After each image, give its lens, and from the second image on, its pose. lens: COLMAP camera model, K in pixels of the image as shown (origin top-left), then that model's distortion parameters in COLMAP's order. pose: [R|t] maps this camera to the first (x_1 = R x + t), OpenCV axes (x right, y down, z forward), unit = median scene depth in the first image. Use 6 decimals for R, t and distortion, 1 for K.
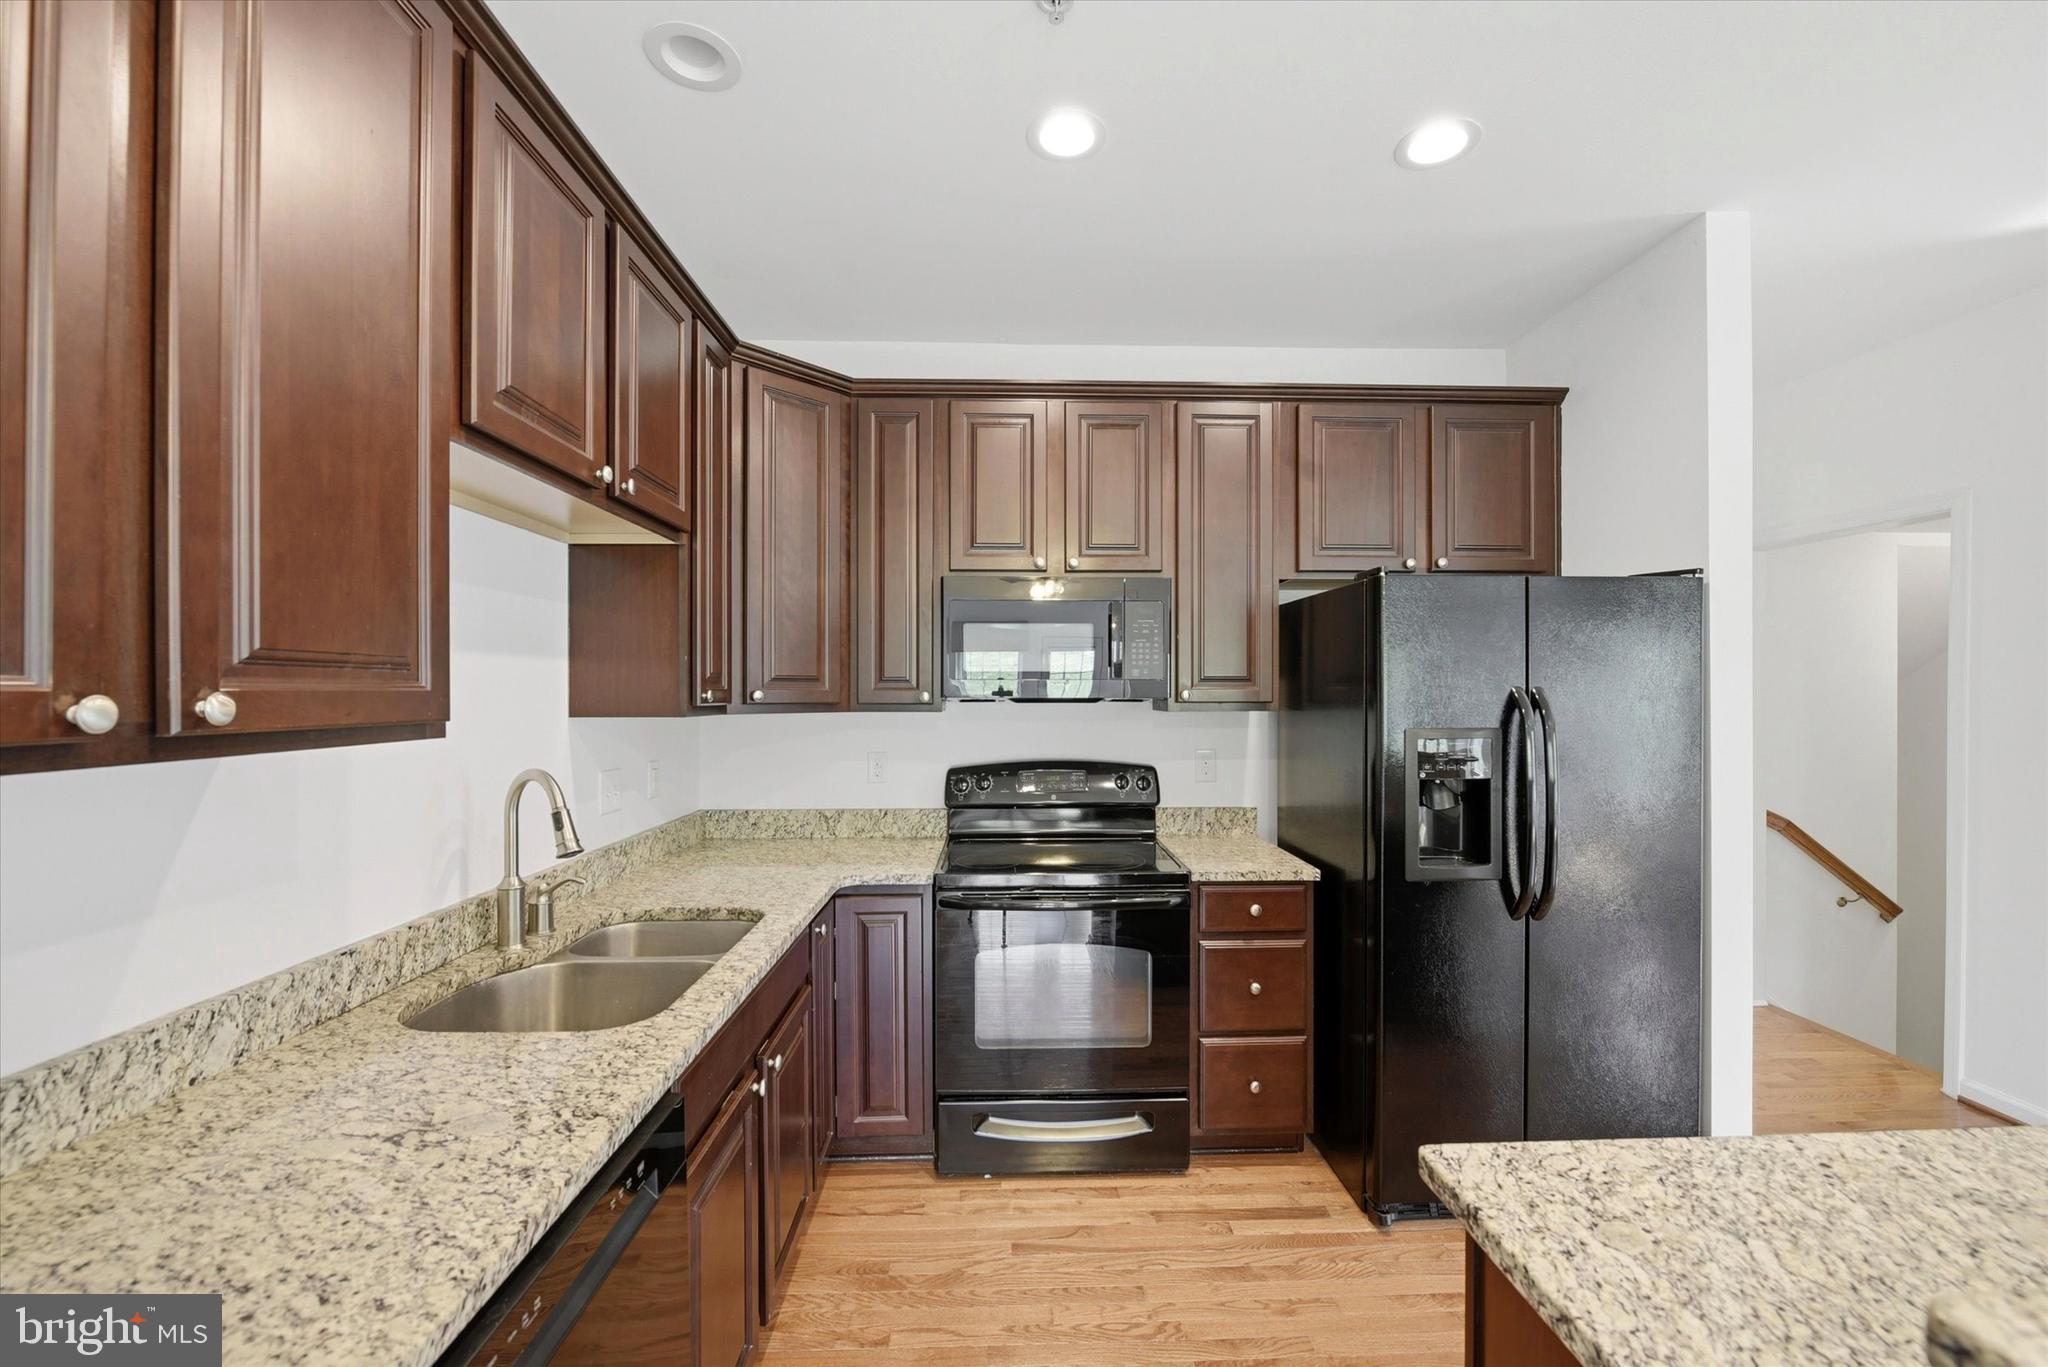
lens RADIAL K [[820.3, 0, 1024.1], [0, 820.3, 694.4], [0, 0, 1]] dist [-0.010923, -0.000220]
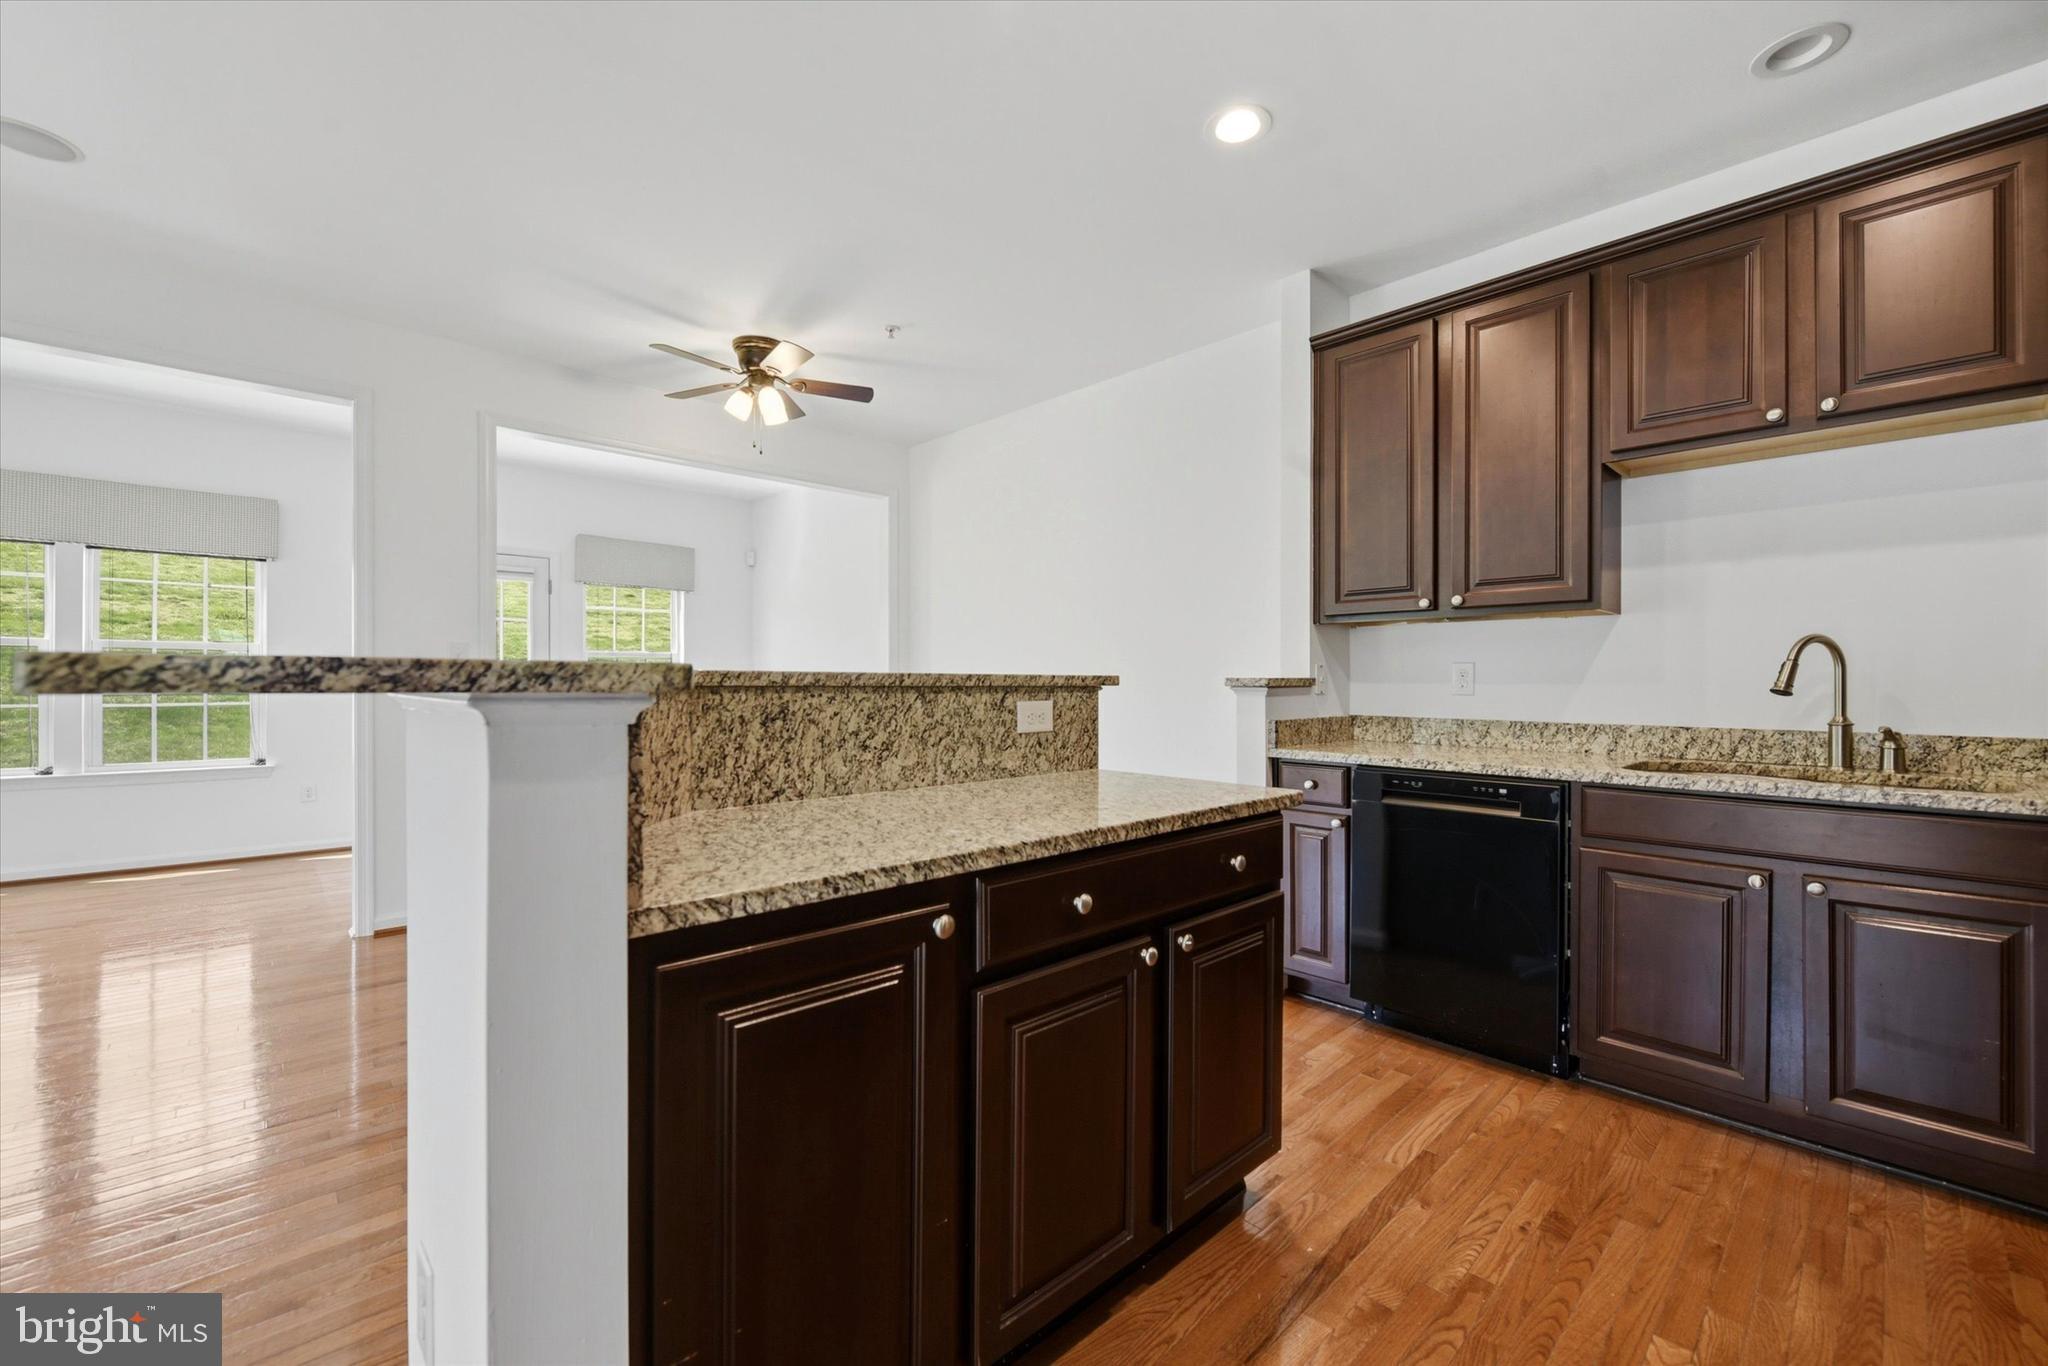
lens RADIAL K [[820.3, 0, 1021.7], [0, 820.3, 677.9], [0, 0, 1]] dist [-0.010923, -0.000220]
pose [[-0.747760, -0.000763, -0.663969, 0.799201], [-0.000079, 0.999999, -0.001060, 0.103478], [0.663969, -0.000740, -0.747760, 0.706680]]
